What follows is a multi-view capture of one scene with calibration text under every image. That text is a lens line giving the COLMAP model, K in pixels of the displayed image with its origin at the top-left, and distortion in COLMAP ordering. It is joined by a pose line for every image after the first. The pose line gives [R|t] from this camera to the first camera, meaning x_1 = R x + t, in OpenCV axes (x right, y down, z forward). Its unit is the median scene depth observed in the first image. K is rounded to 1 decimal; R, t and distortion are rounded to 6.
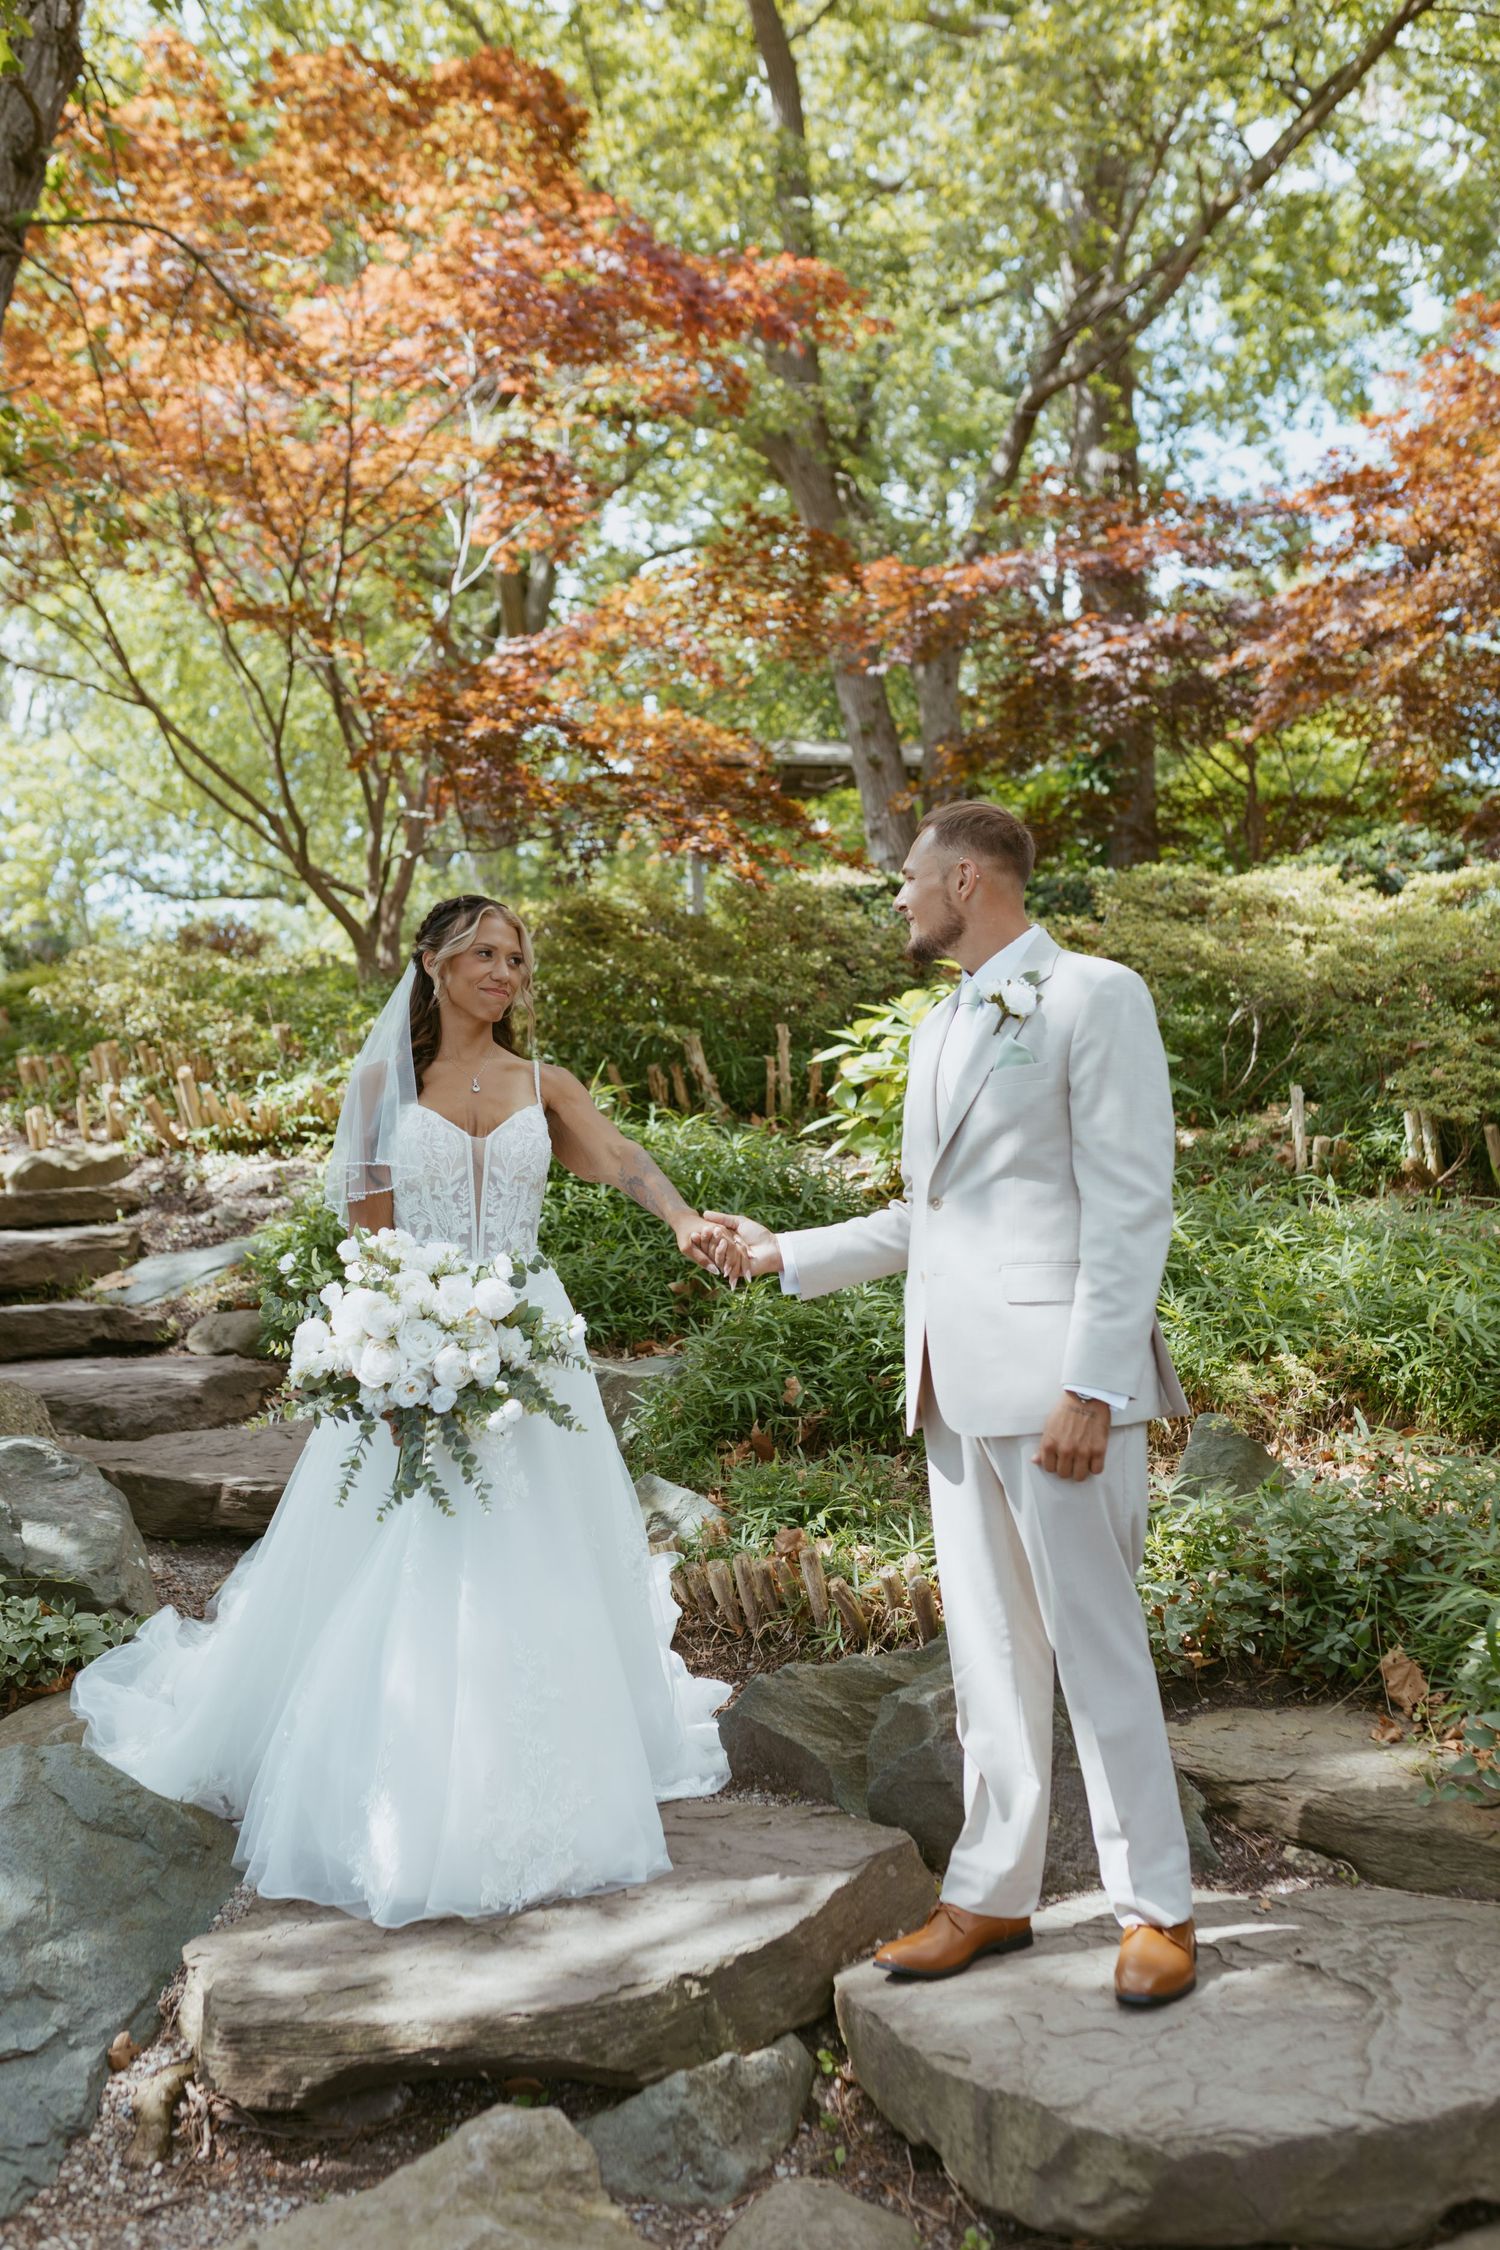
lens RADIAL K [[2157.9, 0, 751.0], [0, 2157.9, 1166.2], [0, 0, 1]] dist [-0.003000, 0.007294]
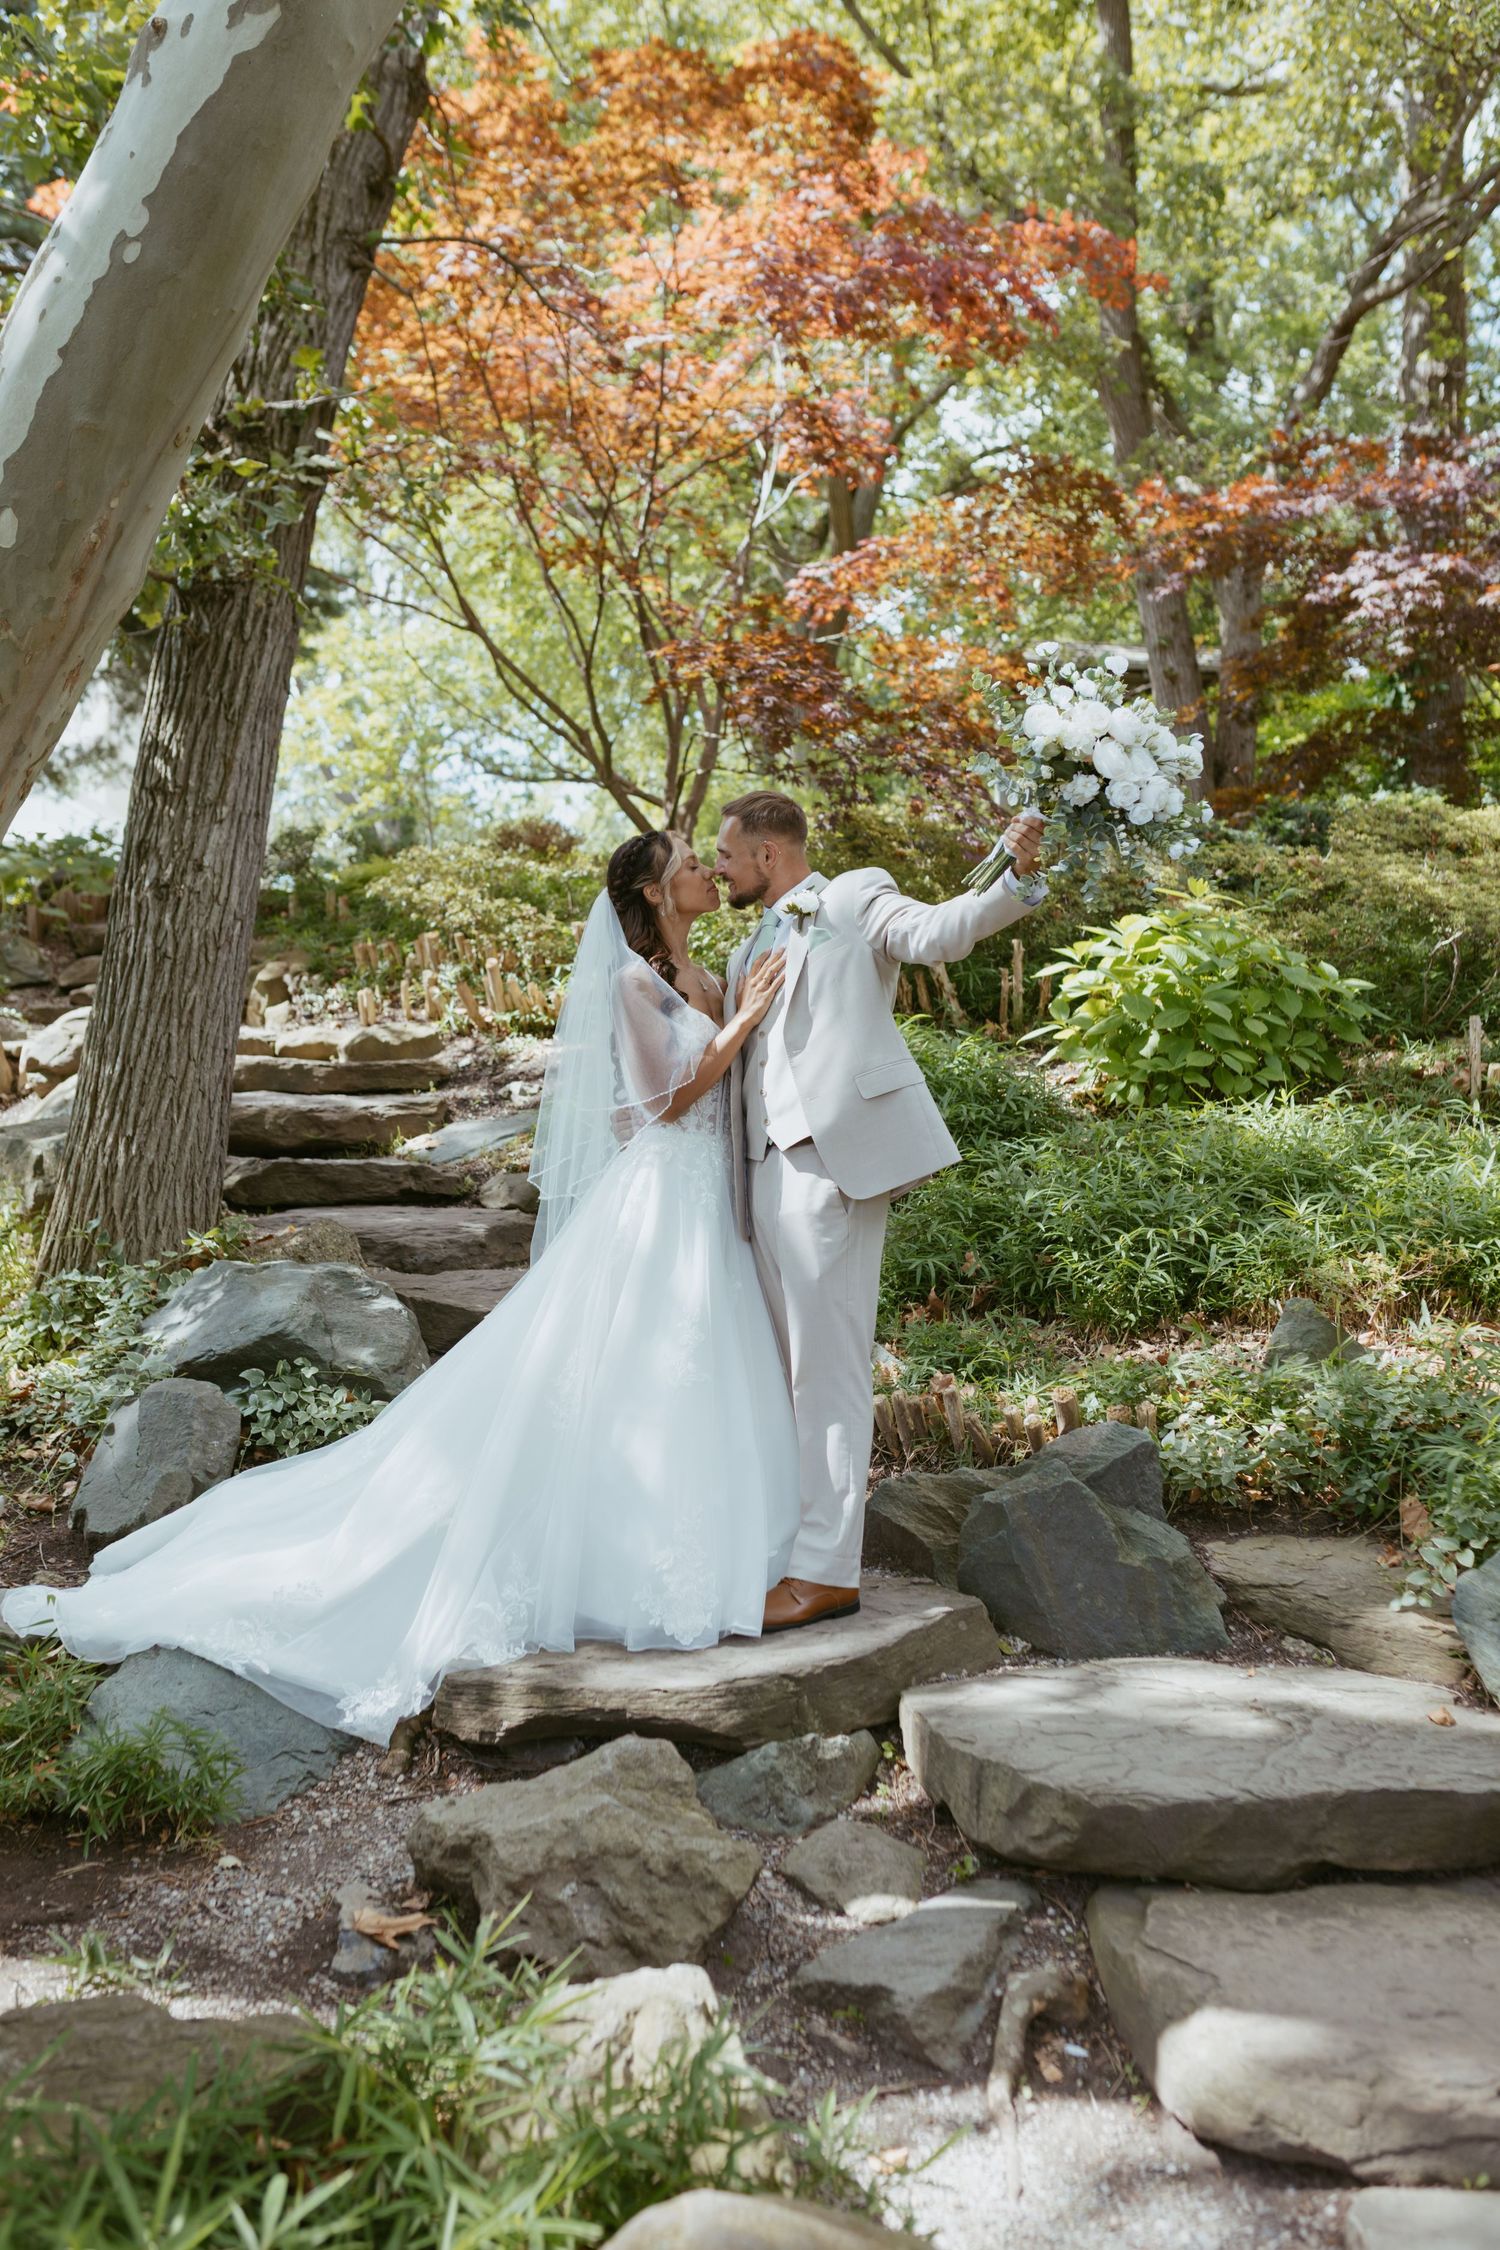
lens RADIAL K [[2157.9, 0, 751.0], [0, 2157.9, 1166.2], [0, 0, 1]] dist [-0.003000, 0.007294]
pose [[0.987763, 0.050089, -0.147703, 0.052819], [-0.042256, 0.997553, 0.055701, -0.006510], [0.150132, -0.048778, 0.987462, -0.126903]]
